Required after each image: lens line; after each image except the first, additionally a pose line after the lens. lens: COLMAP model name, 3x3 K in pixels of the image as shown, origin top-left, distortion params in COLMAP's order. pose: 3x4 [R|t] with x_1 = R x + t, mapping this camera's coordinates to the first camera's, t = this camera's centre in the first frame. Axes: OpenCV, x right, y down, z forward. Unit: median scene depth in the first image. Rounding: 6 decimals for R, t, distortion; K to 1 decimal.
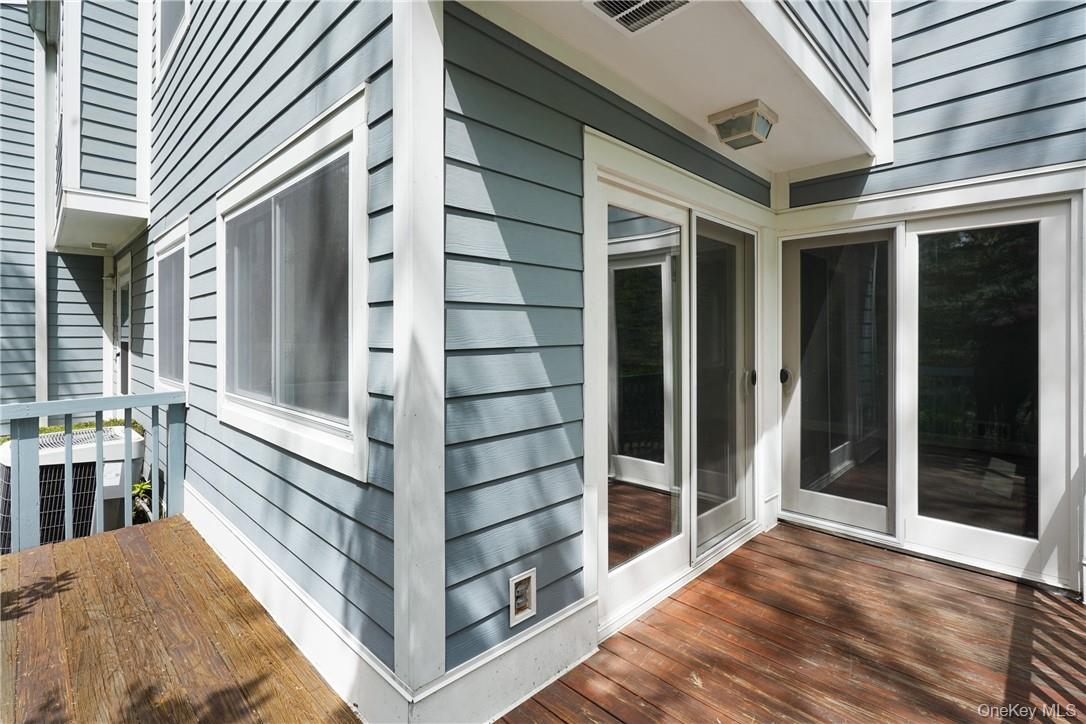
lens RADIAL K [[498.2, 0, 532.1], [0, 498.2, 353.5], [0, 0, 1]] dist [-0.056133, 0.021594]
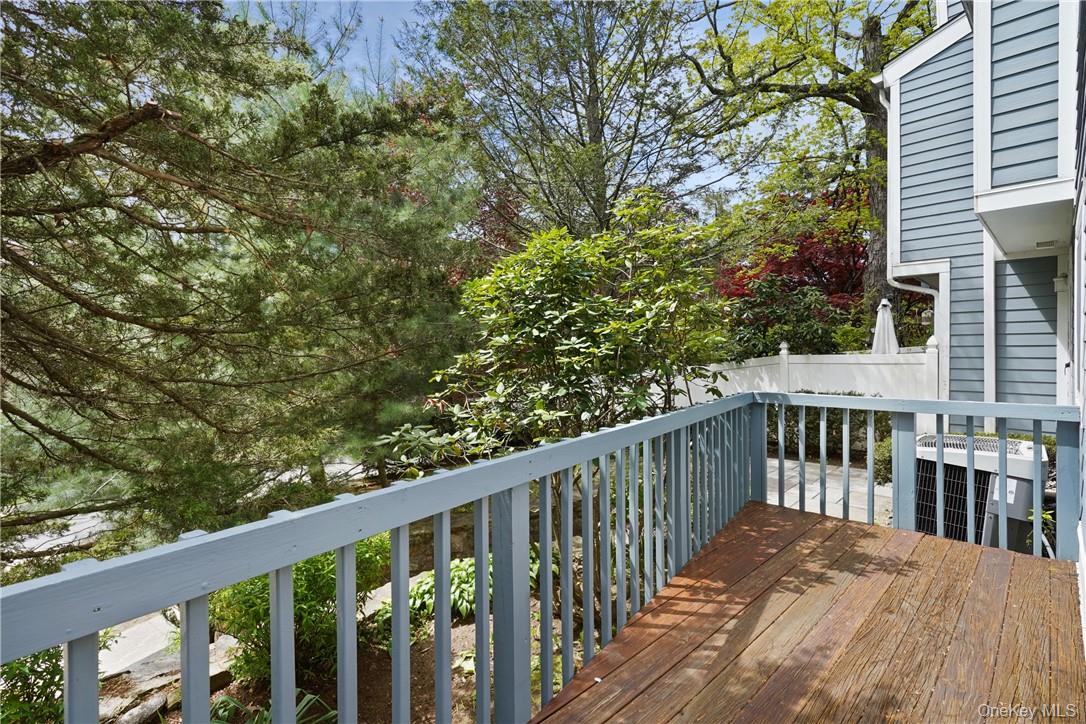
lens RADIAL K [[498.2, 0, 532.1], [0, 498.2, 353.5], [0, 0, 1]] dist [-0.056133, 0.021594]
pose [[-0.026449, 0.006391, -0.999630, 0.059253], [-0.032986, 0.999429, 0.007262, 0.013452], [0.999106, 0.033166, -0.026223, 0.105304]]
